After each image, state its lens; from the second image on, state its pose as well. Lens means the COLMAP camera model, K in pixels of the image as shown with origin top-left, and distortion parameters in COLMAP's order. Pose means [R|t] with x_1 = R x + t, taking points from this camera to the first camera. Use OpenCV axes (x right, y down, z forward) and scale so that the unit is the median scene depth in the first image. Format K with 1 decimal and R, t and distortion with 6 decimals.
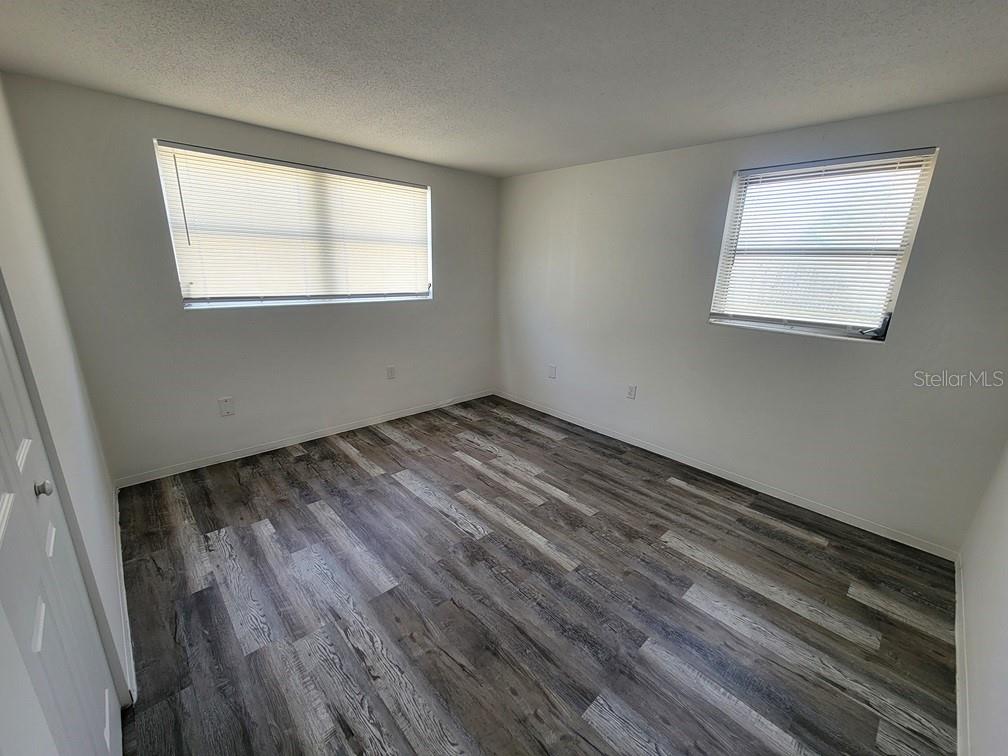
lens RADIAL K [[411.5, 0, 501.1], [0, 411.5, 382.6], [0, 0, 1]] dist [0.002181, -0.001461]
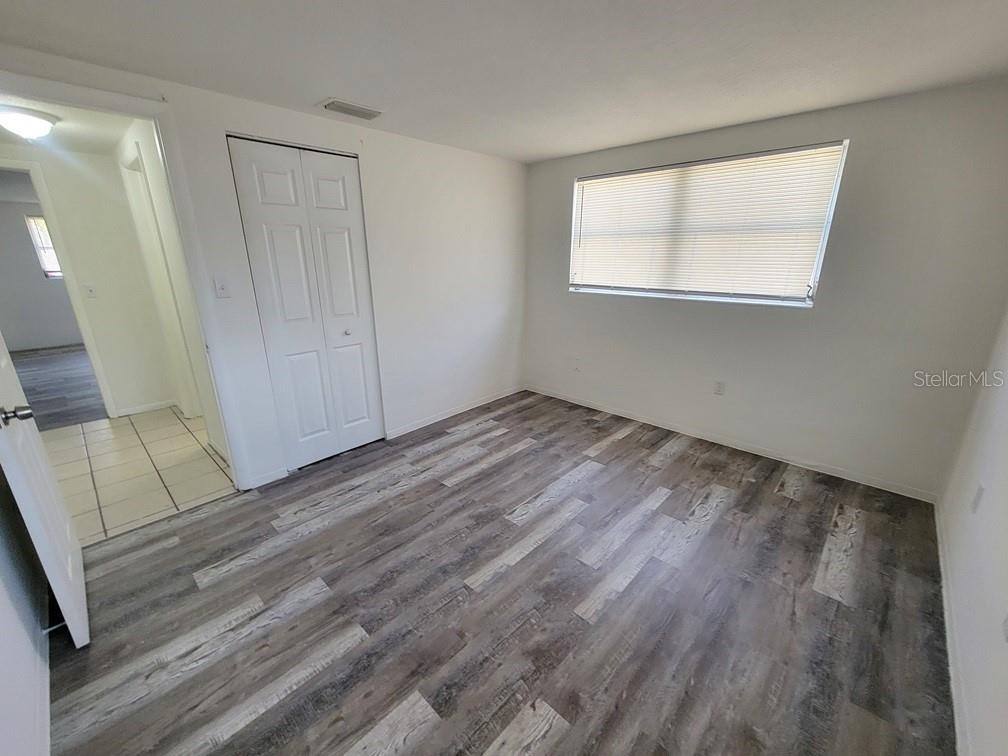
lens RADIAL K [[411.5, 0, 499.5], [0, 411.5, 382.5], [0, 0, 1]] dist [0.002181, -0.001461]
pose [[0.061164, 0.269320, -0.961107, 0.758072], [-0.273960, 0.930458, 0.243297, -0.169851], [0.959794, 0.248424, 0.130694, 0.671614]]
